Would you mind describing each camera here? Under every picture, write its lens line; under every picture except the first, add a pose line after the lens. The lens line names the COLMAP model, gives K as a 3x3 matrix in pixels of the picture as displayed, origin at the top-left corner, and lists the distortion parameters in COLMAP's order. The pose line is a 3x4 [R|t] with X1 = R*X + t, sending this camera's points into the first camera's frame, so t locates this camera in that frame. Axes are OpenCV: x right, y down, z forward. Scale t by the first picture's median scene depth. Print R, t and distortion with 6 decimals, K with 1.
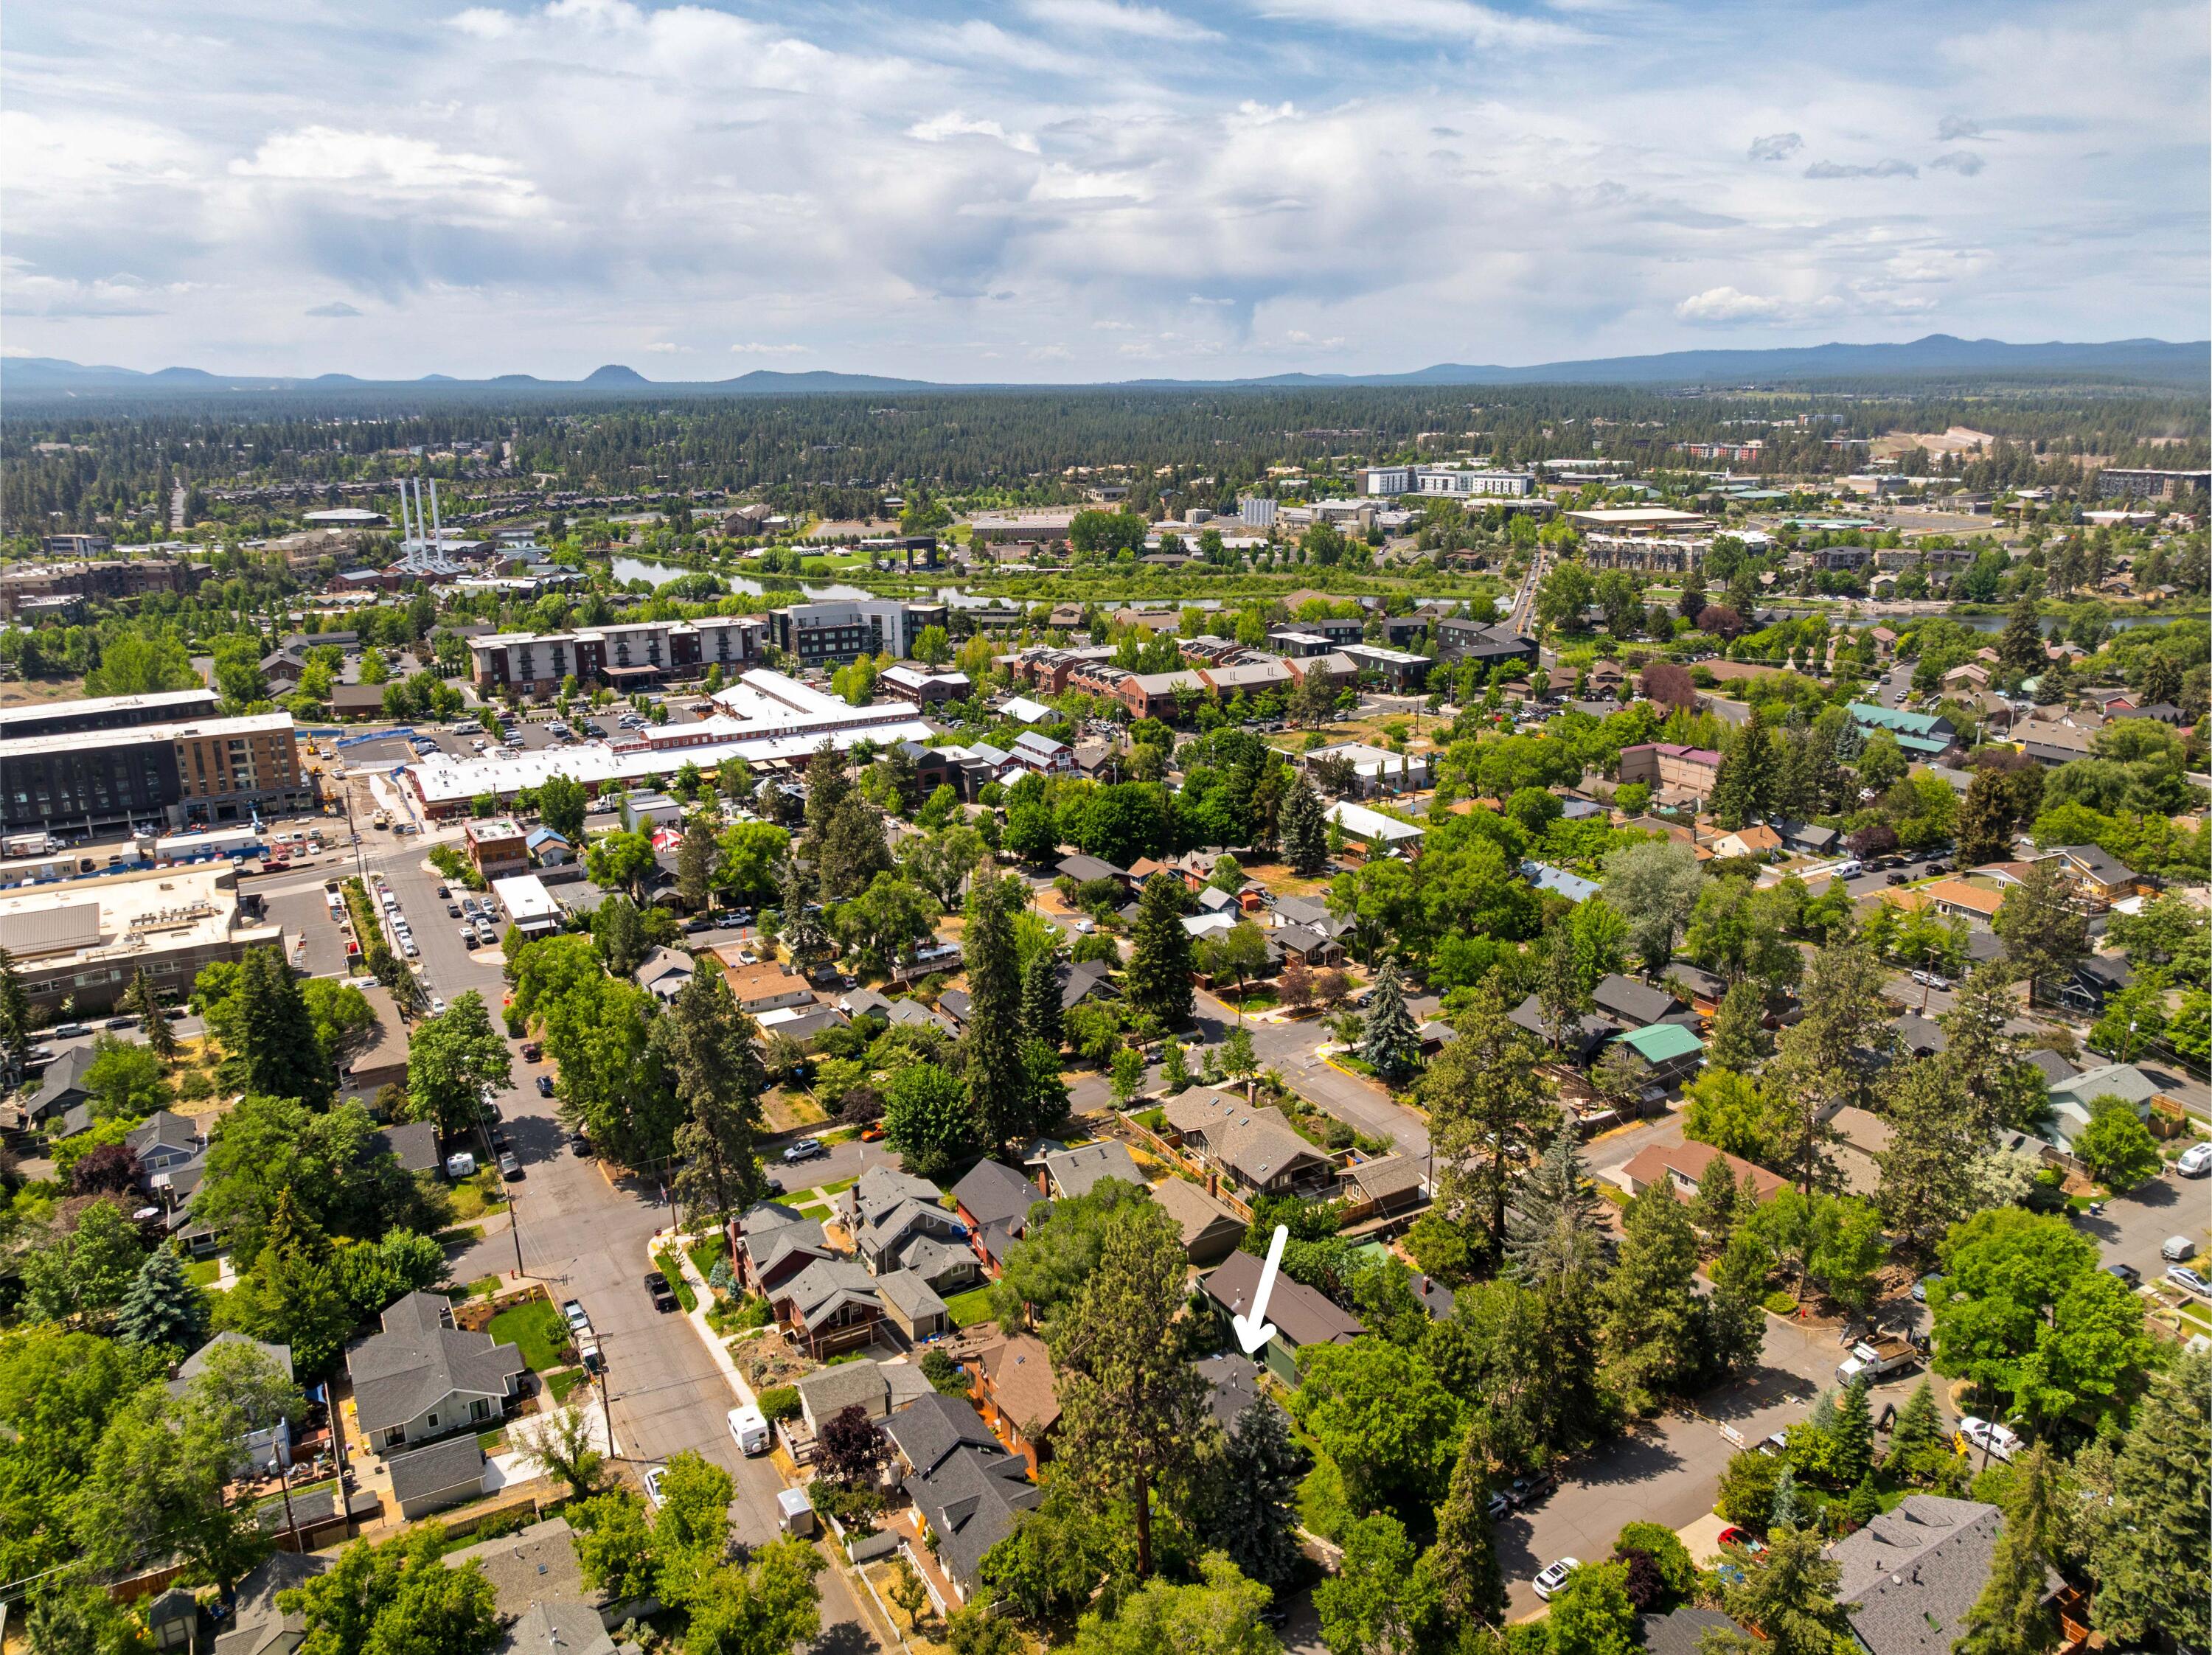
lens RADIAL K [[1529.8, 0, 1106.0], [0, 1529.8, 827.5], [0, 0, 1]] dist [-0.074462, 0.000563]
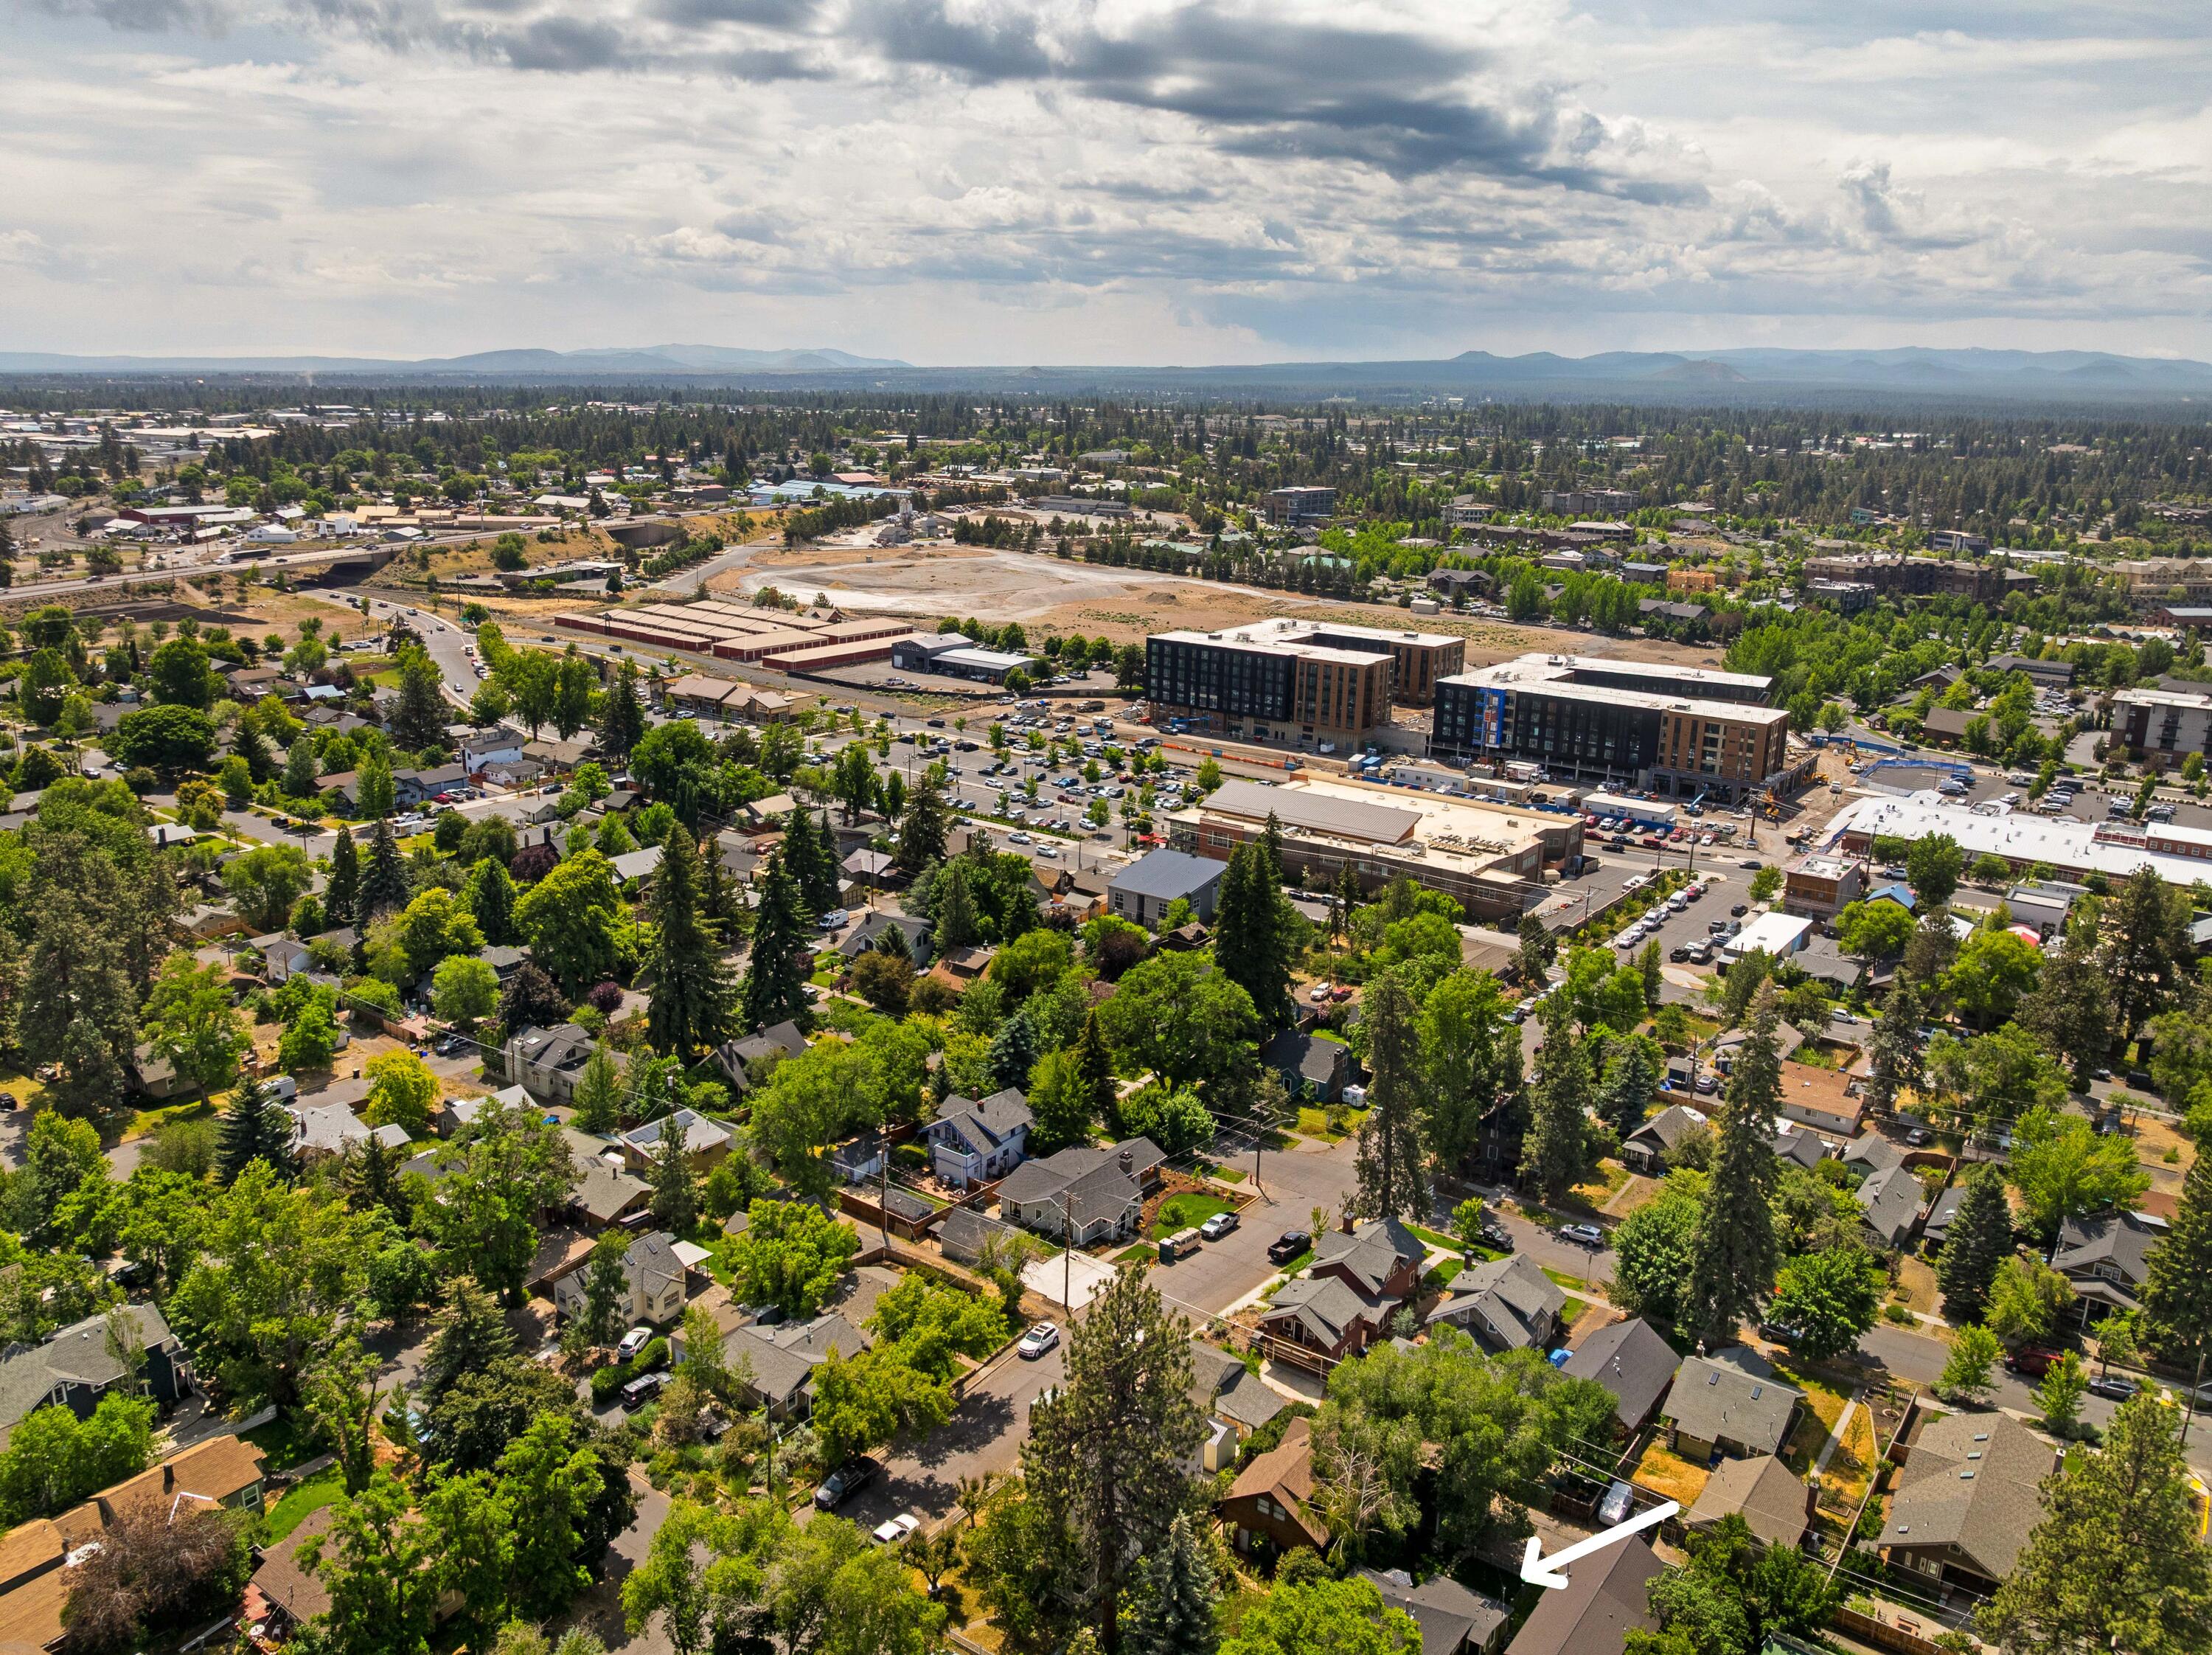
lens RADIAL K [[1642.3, 0, 1106.0], [0, 1642.3, 827.5], [0, 0, 1]] dist [-0.069206, -0.001238]
pose [[0.389099, 0.244223, -0.888233, 0.320413], [-0.264784, 0.953178, 0.146089, -0.053276], [0.882322, 0.178347, 0.435547, 0.195950]]
